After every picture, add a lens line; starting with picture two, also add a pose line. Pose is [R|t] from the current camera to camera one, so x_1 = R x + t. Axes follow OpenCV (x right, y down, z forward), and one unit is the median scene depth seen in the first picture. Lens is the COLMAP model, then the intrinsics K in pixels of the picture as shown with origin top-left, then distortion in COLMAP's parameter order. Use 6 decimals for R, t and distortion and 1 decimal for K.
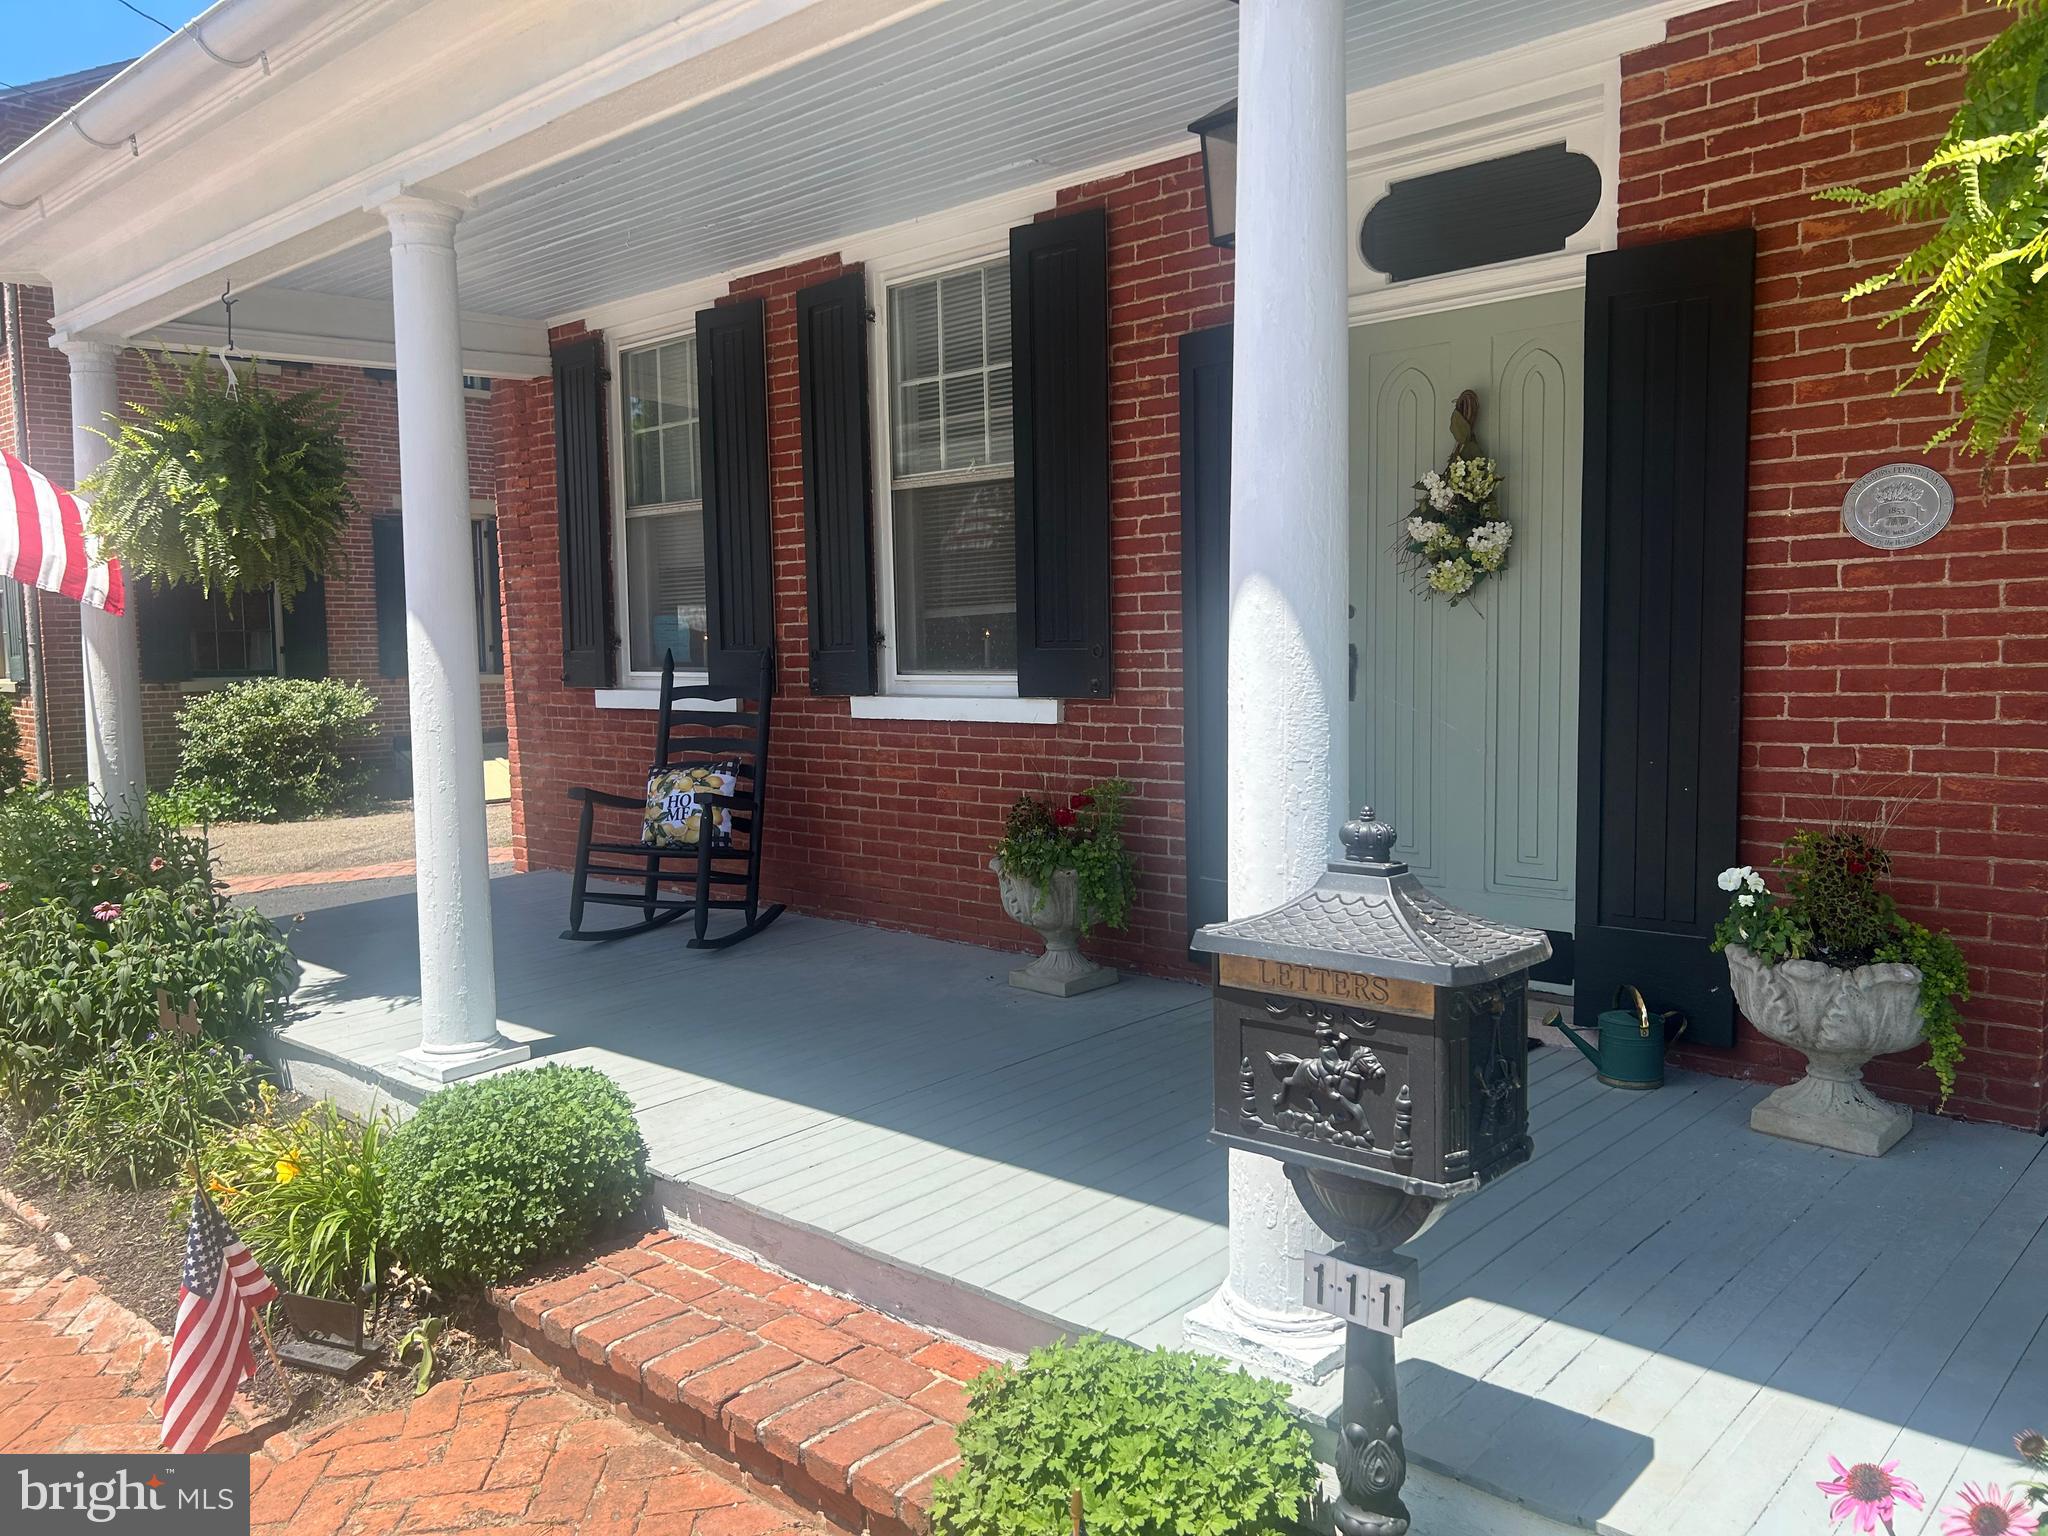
lens RADIAL K [[1556.9, 0, 1032.2], [0, 1556.9, 772.9], [0, 0, 1]] dist [0.058772, -0.055184]
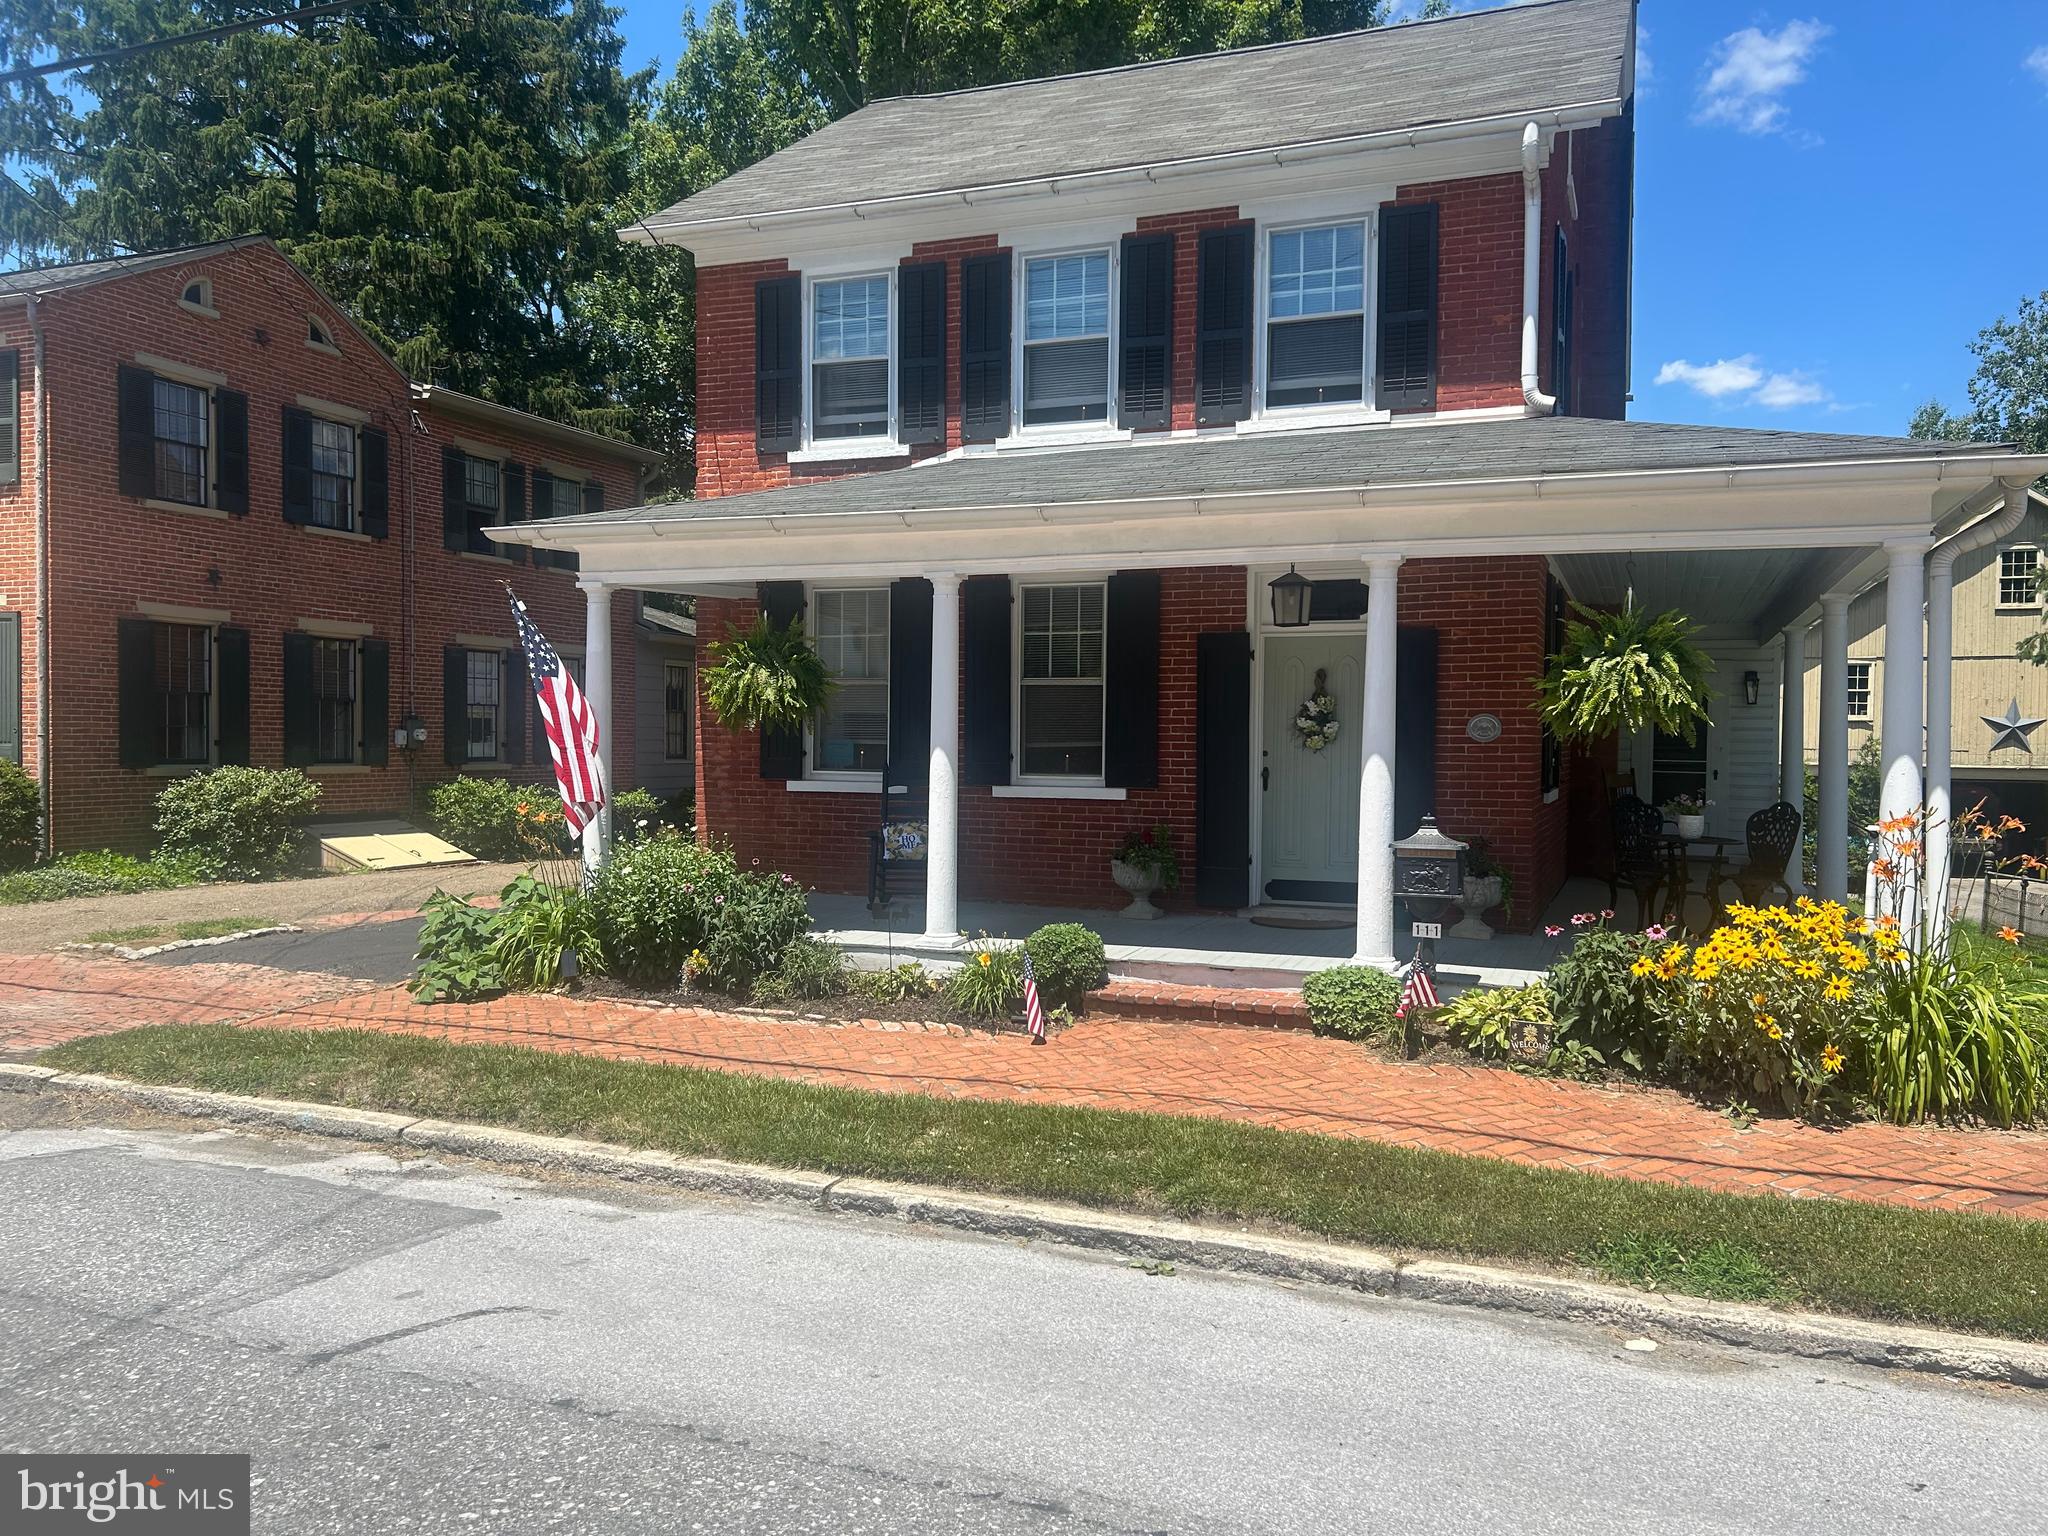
lens RADIAL K [[1556.9, 0, 1040.7], [0, 1556.9, 786.6], [0, 0, 1]] dist [0.058772, -0.055184]
pose [[0.932986, 0.015429, 0.359581, -1.250327], [0.004542, 0.998496, -0.054628, 0.096711], [-0.359884, 0.052601, 0.931513, -1.397103]]
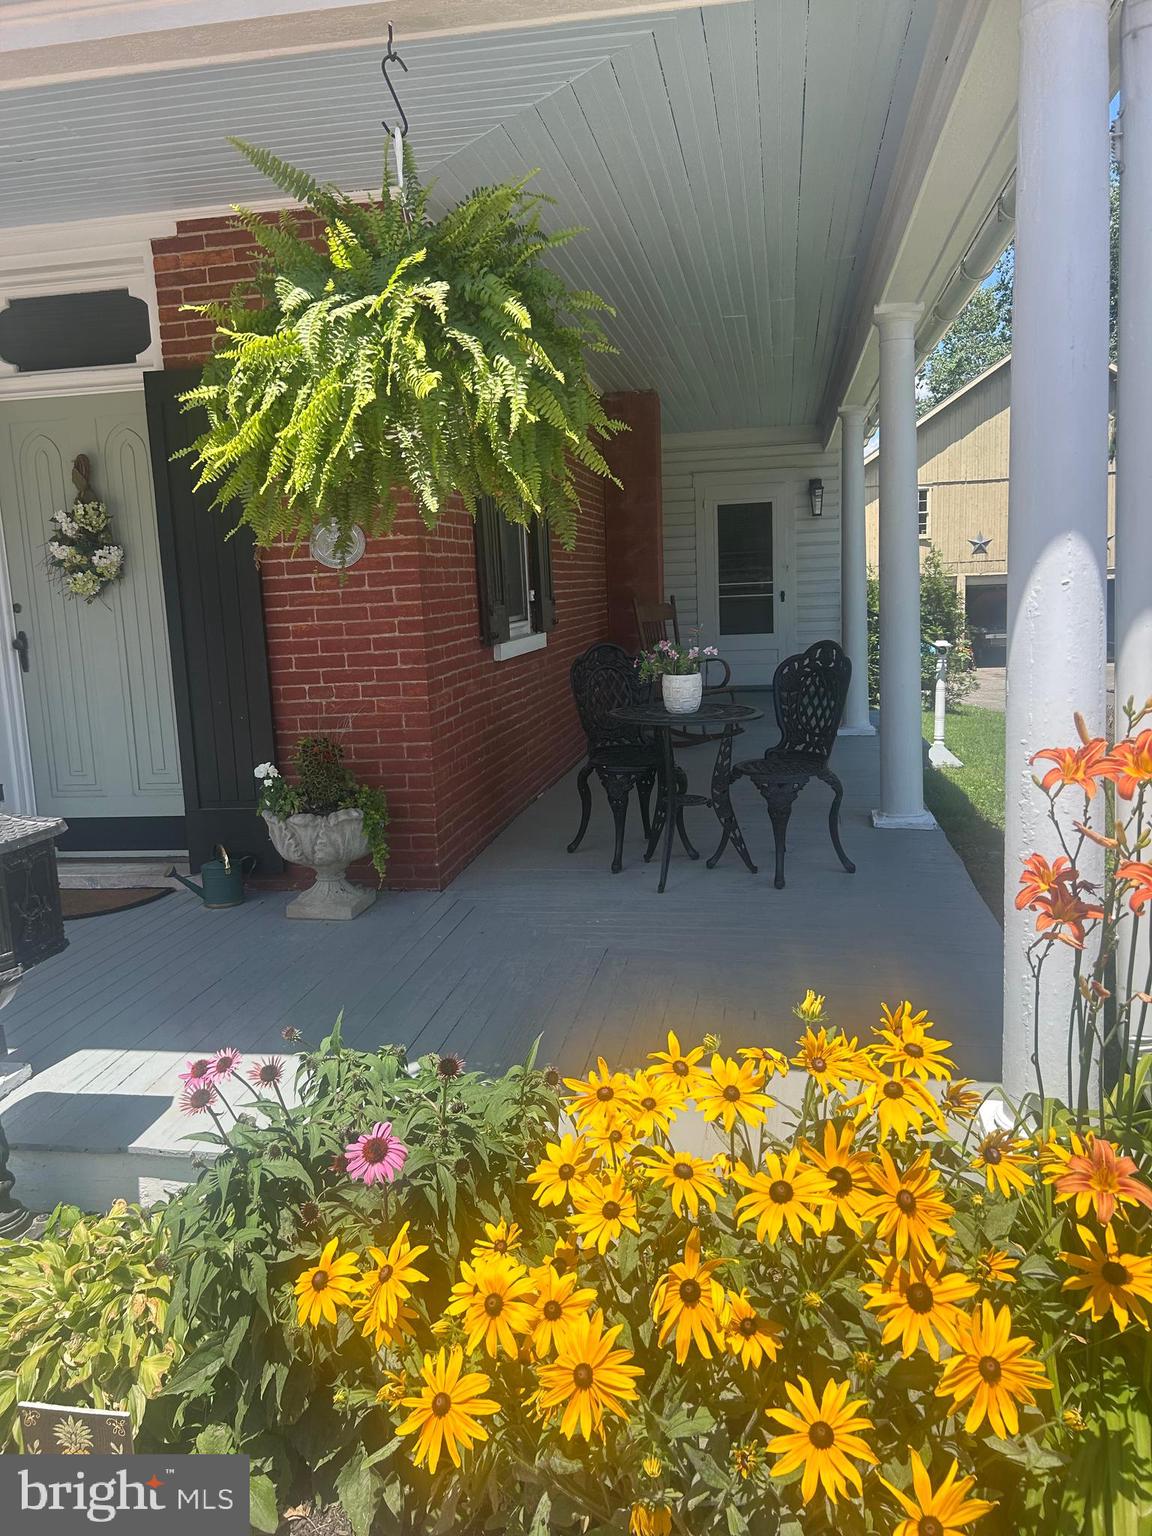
lens RADIAL K [[1167.7, 0, 582.2], [0, 1167.7, 757.2], [0, 0, 1]] dist [0.058772, -0.055184]
pose [[0.841293, -0.102746, 0.530726, 0.071635], [0.079146, 0.994603, 0.067089, -0.002659], [-0.534754, -0.014436, 0.844884, -0.207278]]
